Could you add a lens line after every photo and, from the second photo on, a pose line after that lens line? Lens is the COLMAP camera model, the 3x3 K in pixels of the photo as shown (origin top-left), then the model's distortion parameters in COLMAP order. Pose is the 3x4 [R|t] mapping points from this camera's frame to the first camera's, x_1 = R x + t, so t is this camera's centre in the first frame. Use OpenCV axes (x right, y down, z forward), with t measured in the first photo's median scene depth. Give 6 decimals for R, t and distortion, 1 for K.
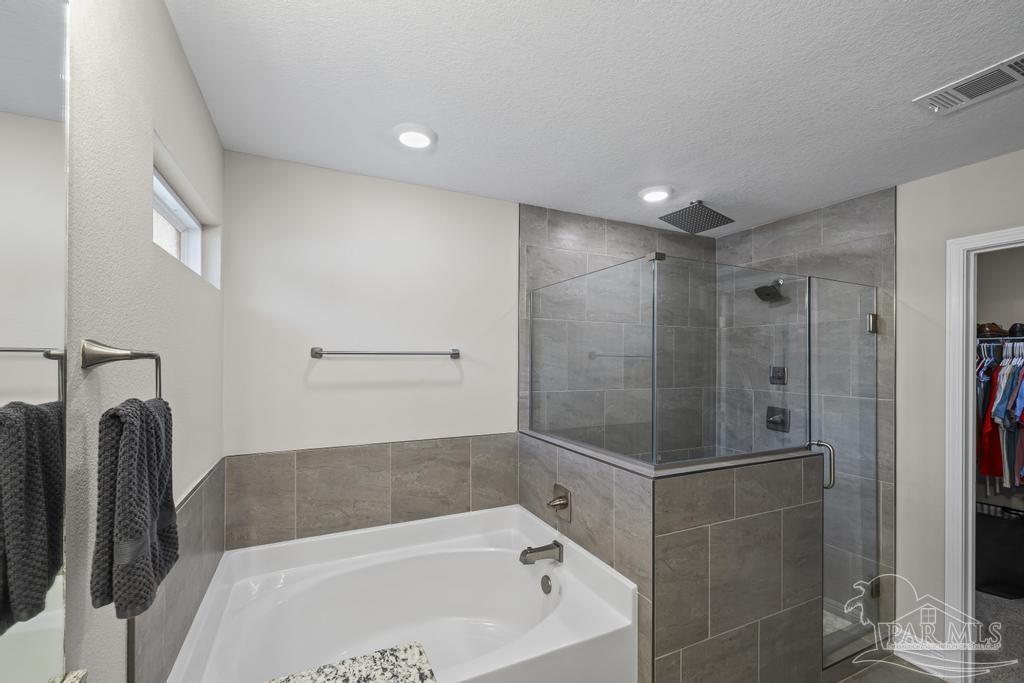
lens RADIAL K [[430.9, 0, 509.1], [0, 430.9, 359.0], [0, 0, 1]] dist [0.004080, -0.001141]
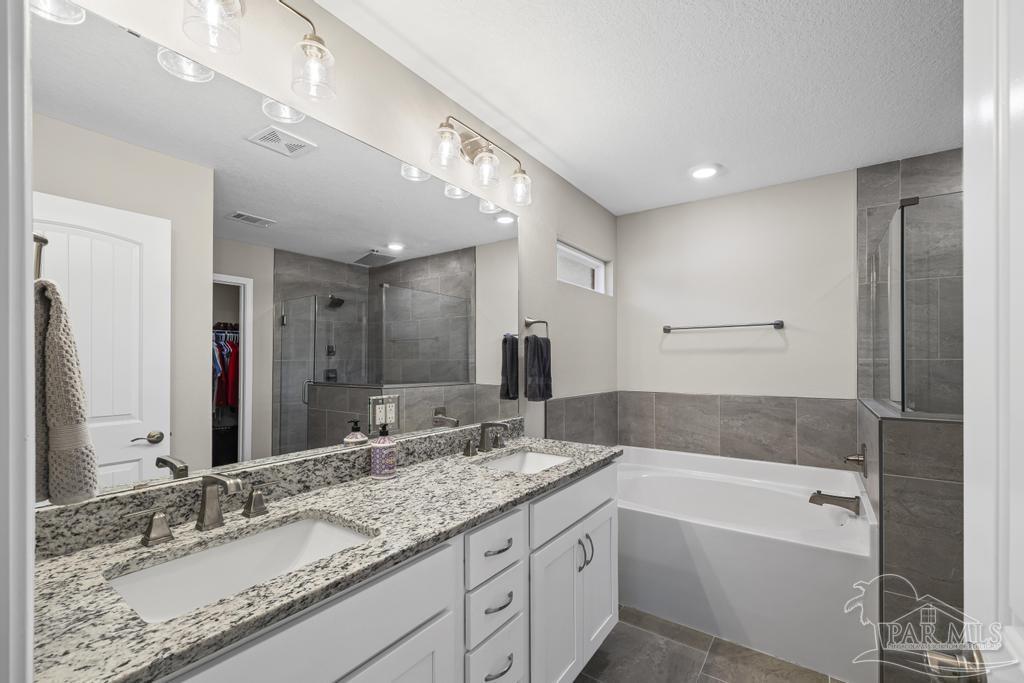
lens RADIAL K [[430.9, 0, 504.3], [0, 430.9, 368.0], [0, 0, 1]] dist [0.004080, -0.001141]
pose [[0.491426, 0.009410, -0.870868, 0.534783], [0.000793, 0.999936, 0.011252, 0.093364], [0.870919, -0.006220, 0.491388, -0.220470]]
